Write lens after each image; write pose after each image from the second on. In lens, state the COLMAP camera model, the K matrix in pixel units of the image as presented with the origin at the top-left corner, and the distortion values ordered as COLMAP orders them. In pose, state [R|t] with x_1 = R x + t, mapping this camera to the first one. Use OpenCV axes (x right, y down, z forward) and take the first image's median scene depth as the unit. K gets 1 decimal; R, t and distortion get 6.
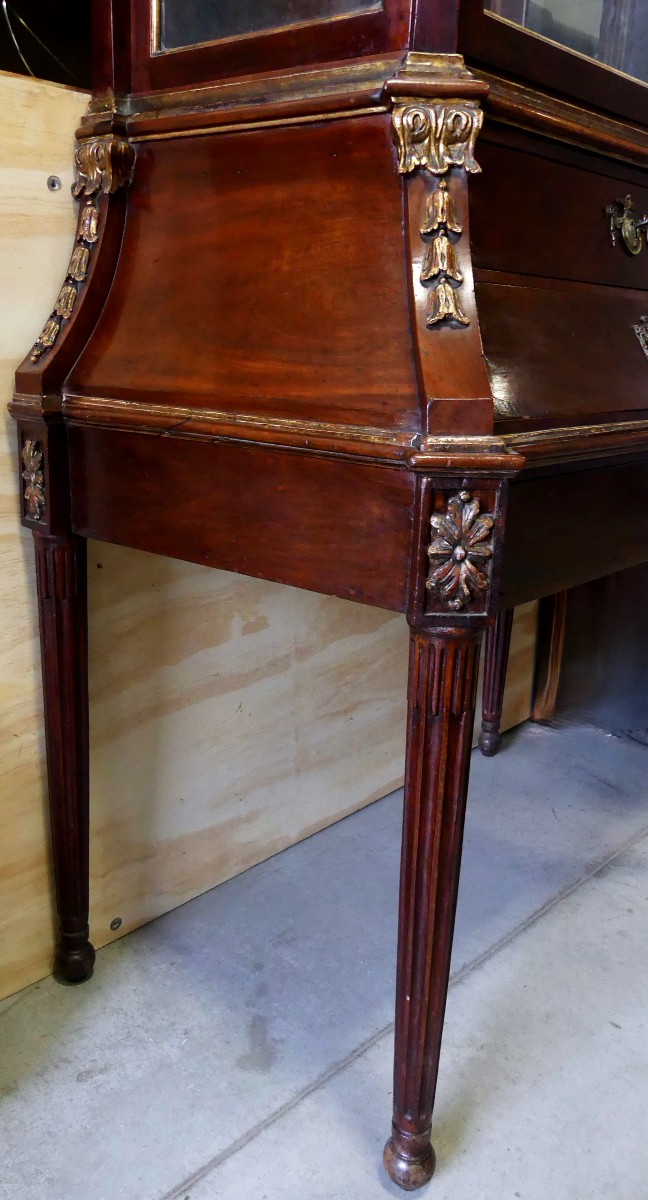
lens RADIAL K [[945.9, 0, 317.5], [0, 945.9, 600.6], [0, 0, 1]] dist [-0.025465, 0.006034]
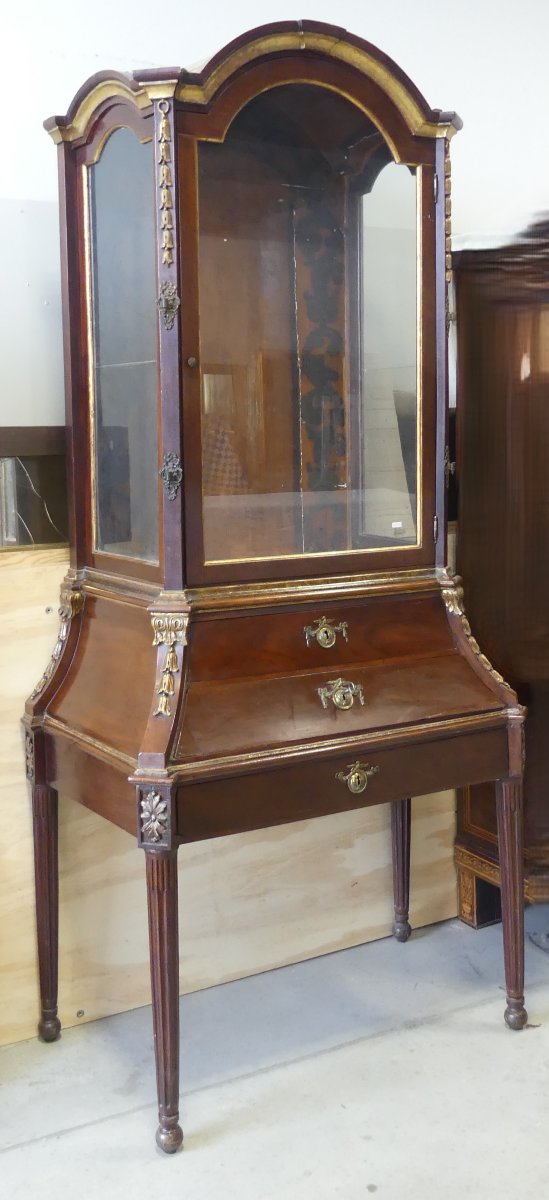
lens RADIAL K [[1183.5, 0, 269.3], [0, 1183.5, 537.0], [0, 0, 1]] dist [-0.001284, 0.000000]
pose [[0.952924, -0.012426, -0.302956, 0.971648], [-0.043692, 0.983105, -0.177753, -0.165930], [0.300046, 0.182621, 0.936281, -1.313995]]
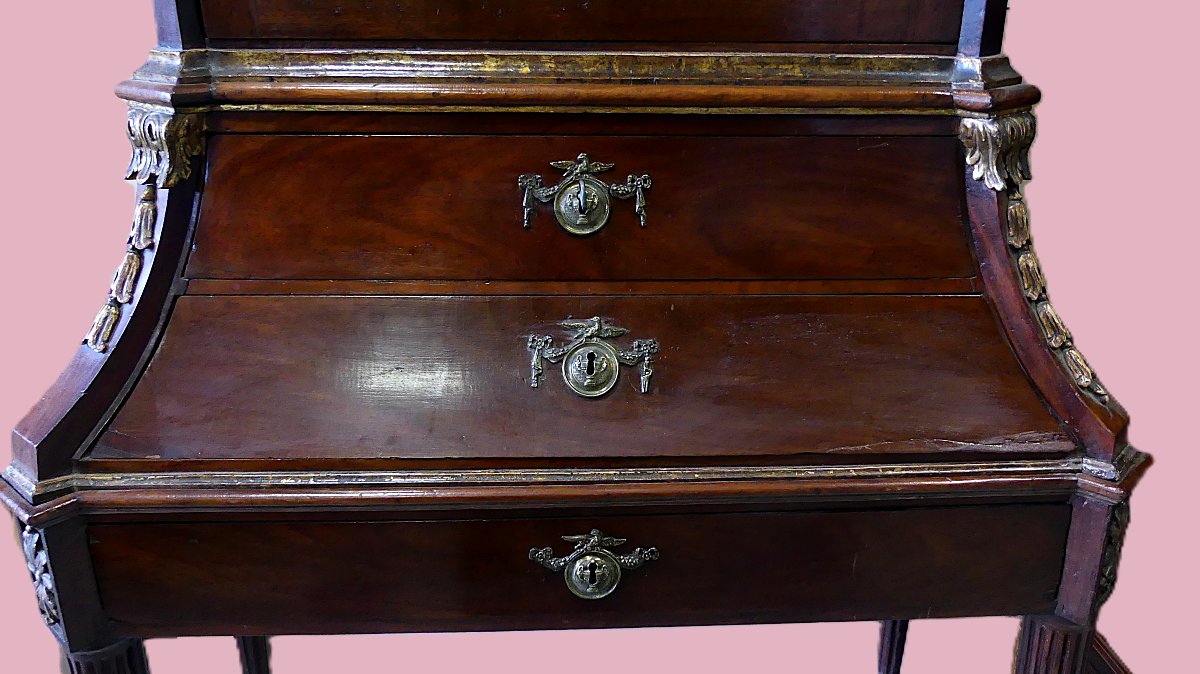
lens RADIAL K [[922.6, 0, 606.8], [0, 922.6, 335.9], [0, 0, 1]] dist [-0.013265, 0.011555]
pose [[0.720492, 0.232167, -0.653444, 0.867570], [-0.182523, 0.972555, 0.144296, -0.410610], [0.669011, 0.015304, 0.743095, 0.493034]]
